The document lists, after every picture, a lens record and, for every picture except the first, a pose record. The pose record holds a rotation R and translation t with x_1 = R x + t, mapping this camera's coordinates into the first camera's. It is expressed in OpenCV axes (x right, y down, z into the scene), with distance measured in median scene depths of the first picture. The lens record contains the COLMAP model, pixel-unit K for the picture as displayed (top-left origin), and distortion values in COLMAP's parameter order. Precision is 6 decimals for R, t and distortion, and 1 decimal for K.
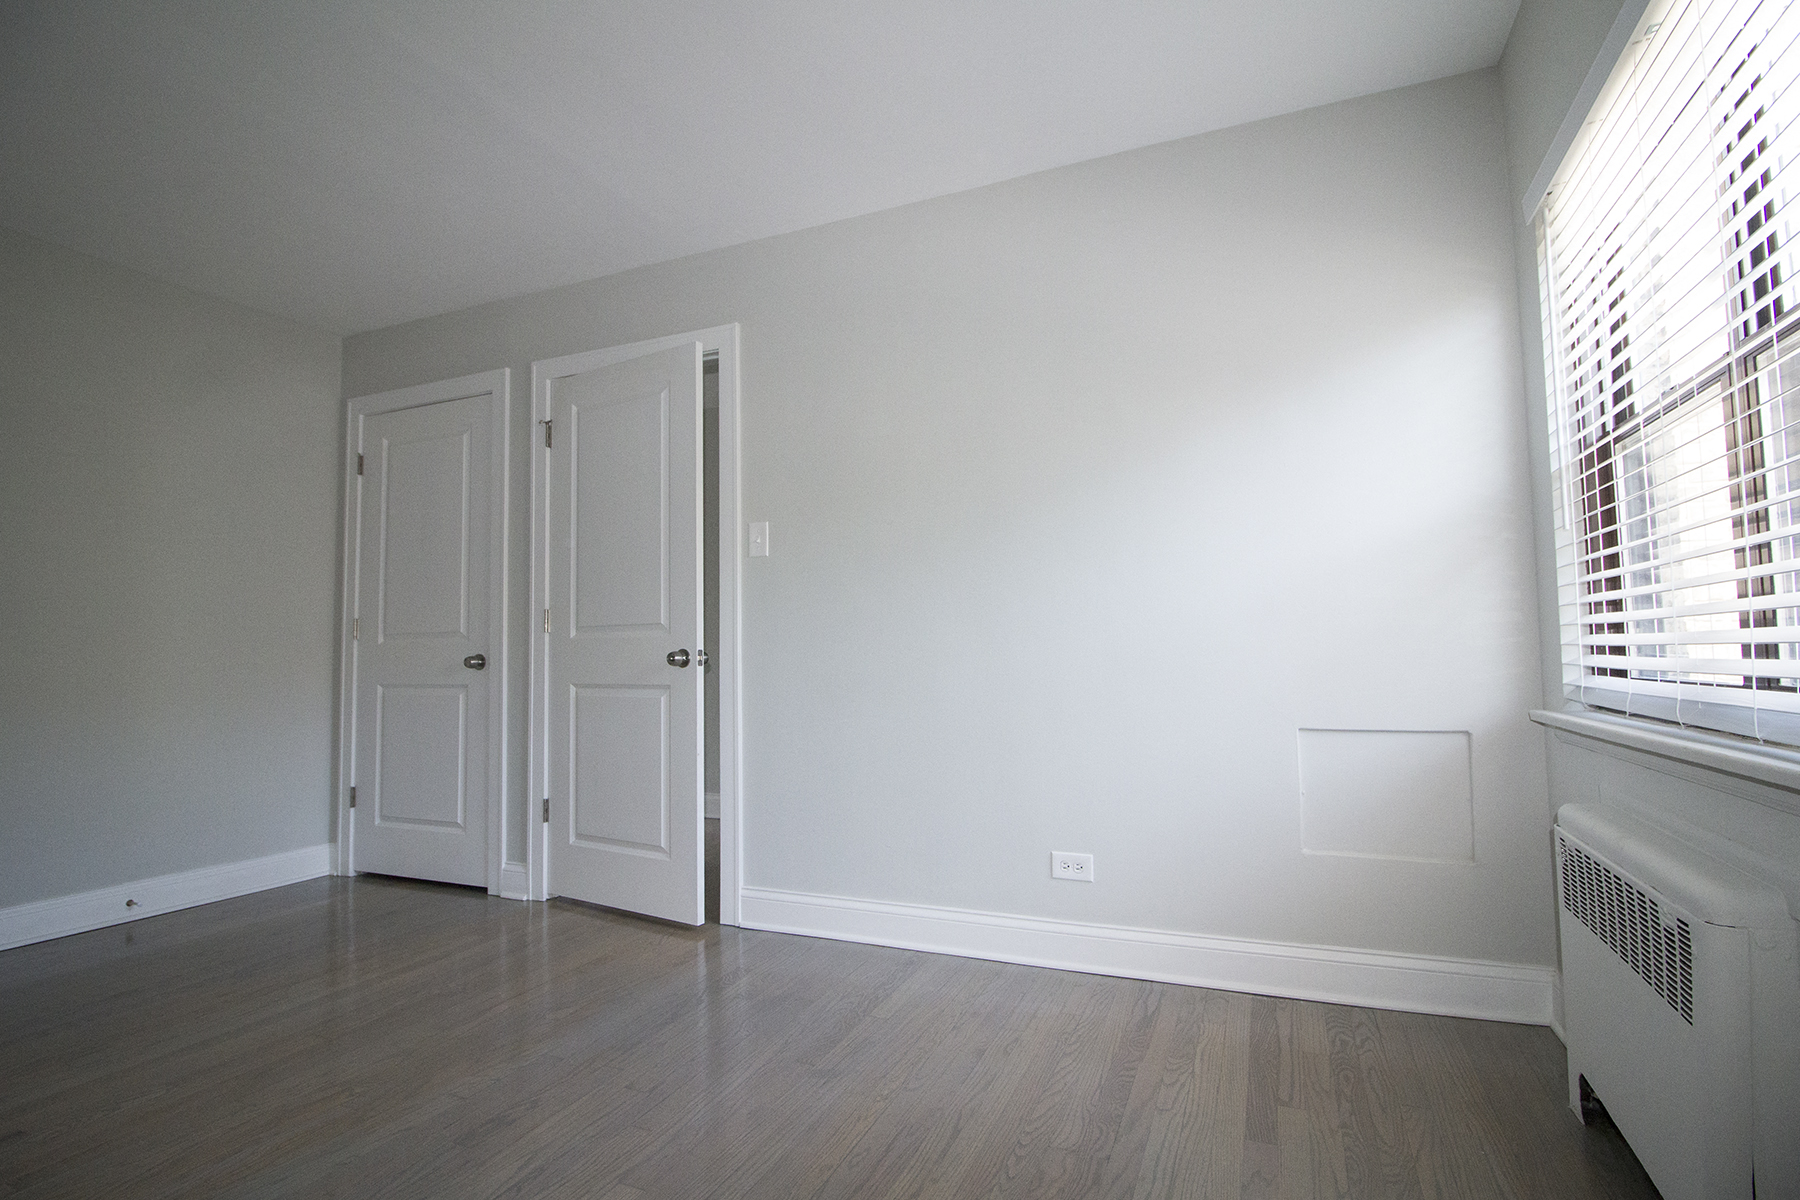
lens RADIAL K [[890.3, 0, 900.0], [0, 890.3, 600.0], [0, 0, 1]] dist [0.002455, 0.000214]
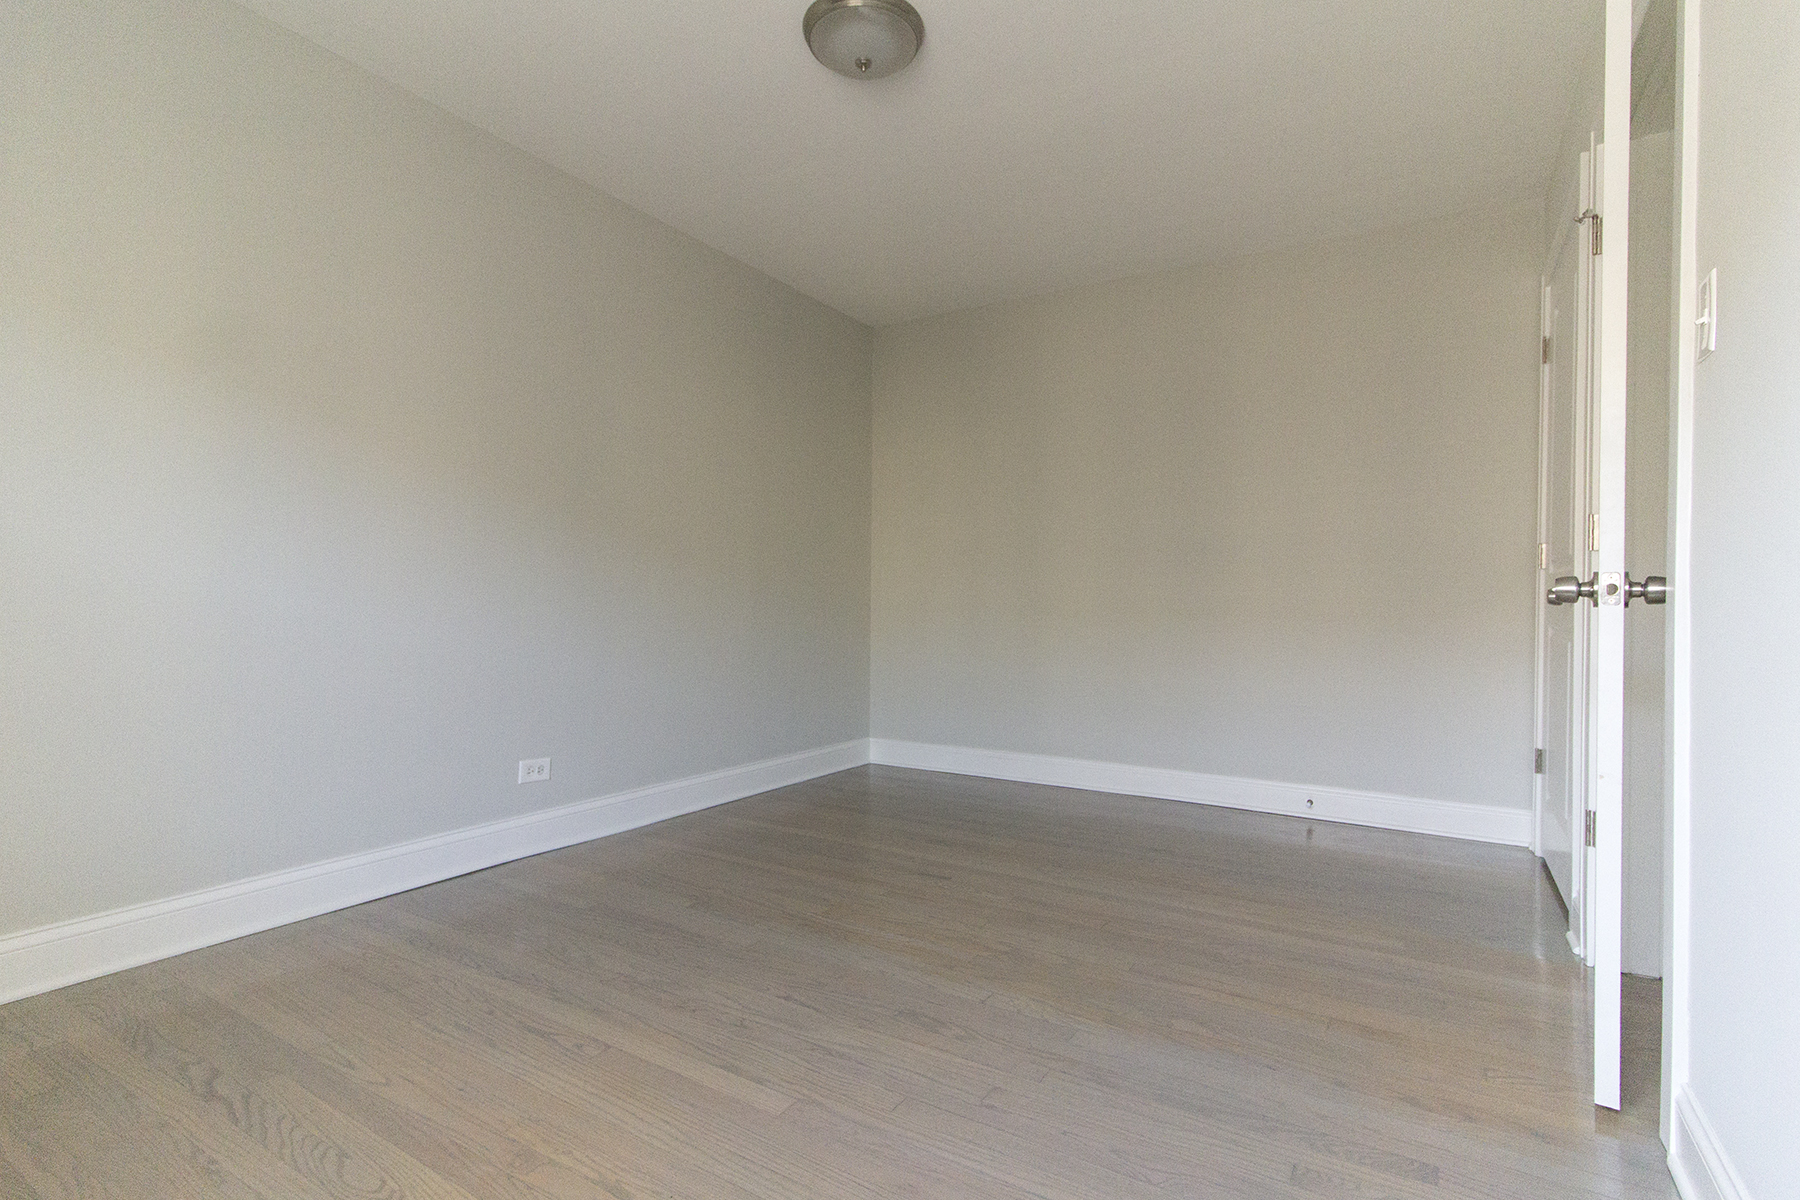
lens RADIAL K [[848.0, 0, 900.0], [0, 848.0, 600.0], [0, 0, 1]] dist [0.000179, -0.000226]
pose [[-0.171772, 0.005098, -0.985124, 0.321221], [0.060062, 0.998181, -0.005307, 0.050235], [0.983304, -0.060080, -0.171765, 0.684294]]
